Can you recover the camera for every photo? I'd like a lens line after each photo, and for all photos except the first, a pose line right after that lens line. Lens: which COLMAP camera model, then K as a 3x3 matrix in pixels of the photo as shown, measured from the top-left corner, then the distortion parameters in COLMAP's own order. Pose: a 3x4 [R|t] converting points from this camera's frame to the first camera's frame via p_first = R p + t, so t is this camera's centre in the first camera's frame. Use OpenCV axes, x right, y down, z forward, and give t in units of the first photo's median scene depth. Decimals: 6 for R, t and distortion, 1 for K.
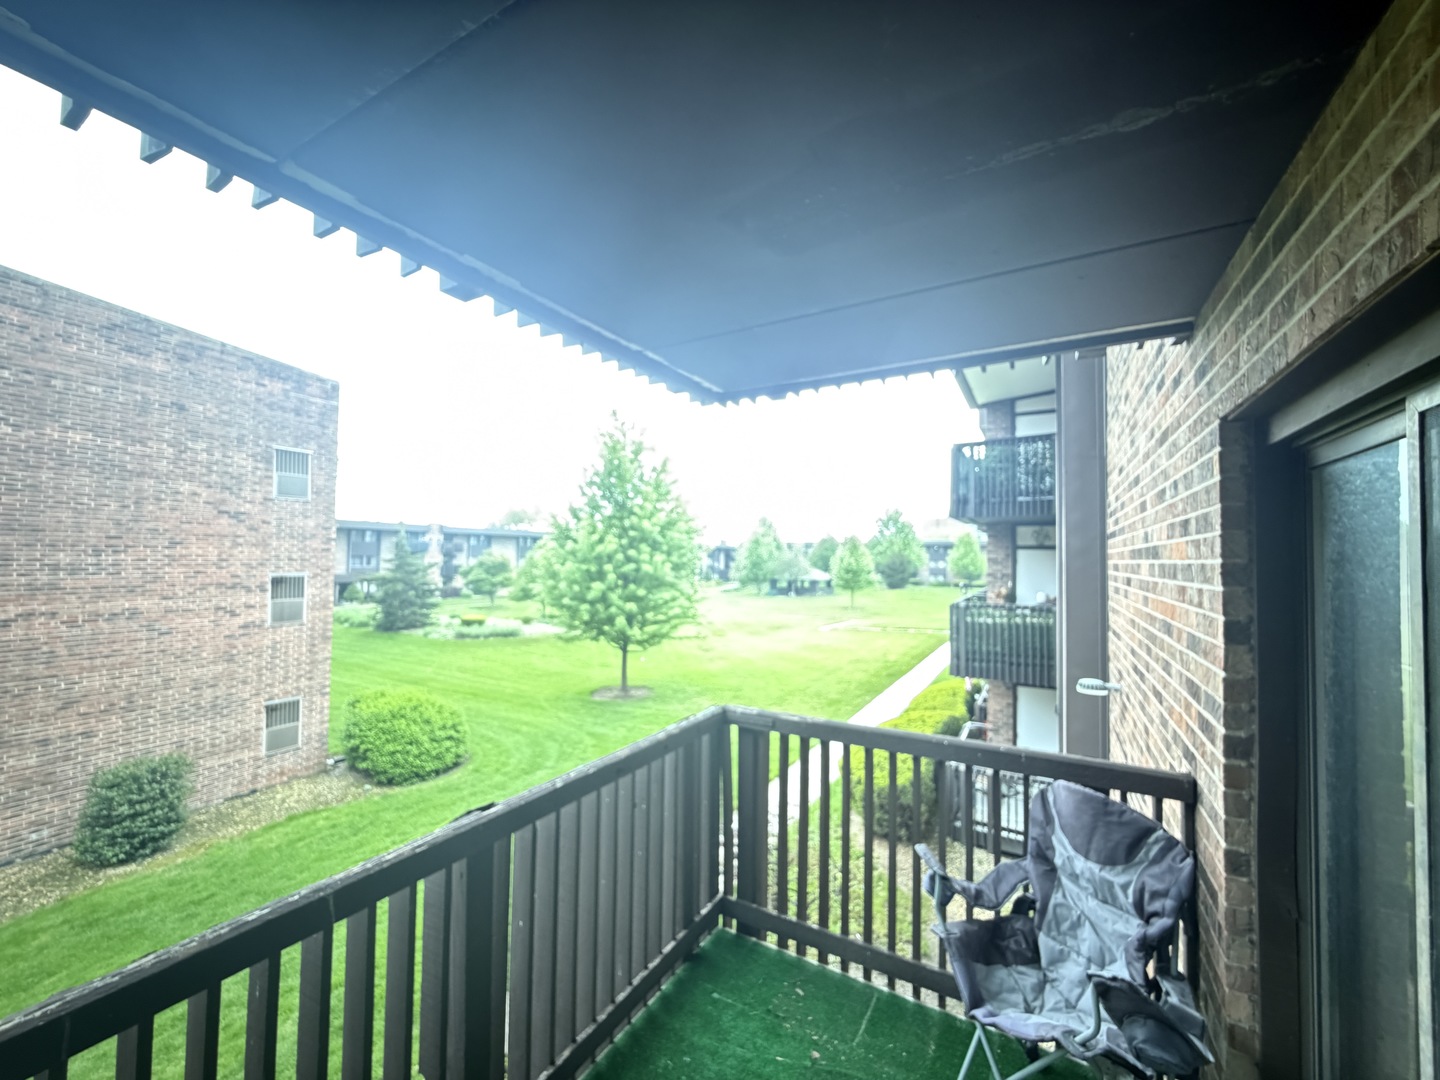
lens RADIAL K [[577.3, 0, 720.8], [0, 577.3, 540.0], [0, 0, 1]] dist [-0.002155, 0.000399]
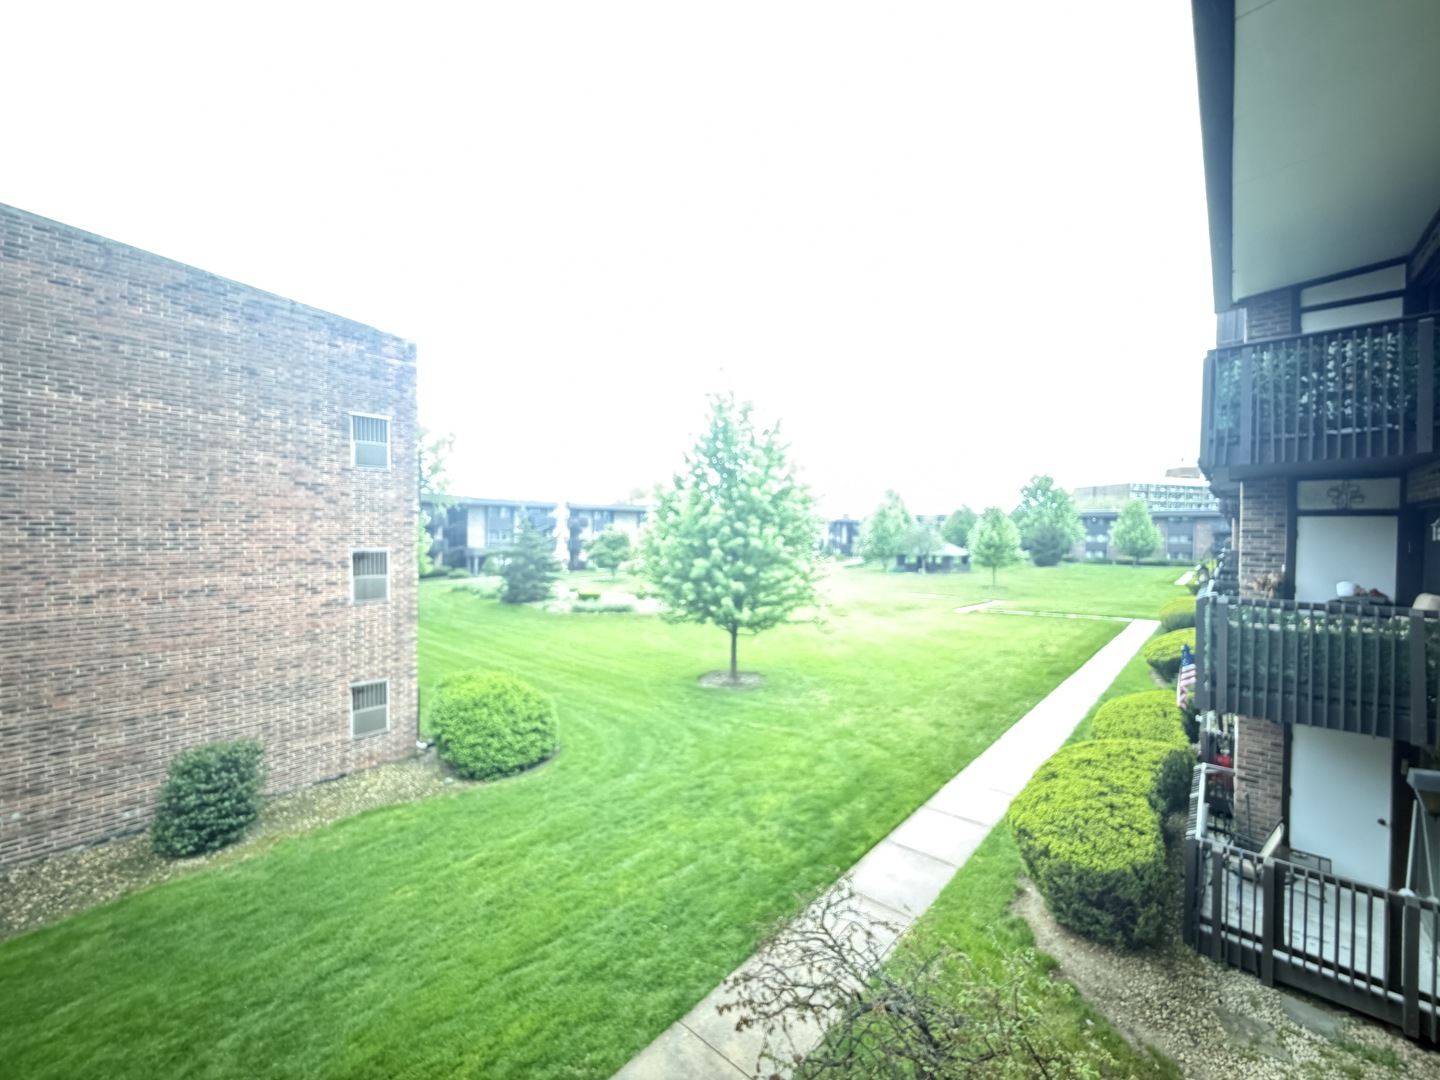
lens RADIAL K [[577.3, 0, 713.7], [0, 577.3, 540.3], [0, 0, 1]] dist [-0.002155, 0.000399]
pose [[0.975801, 0.000244, -0.218660, 0.001741], [0.009646, 0.998978, 0.044162, 0.008389], [0.218447, -0.045203, 0.974801, 0.207071]]
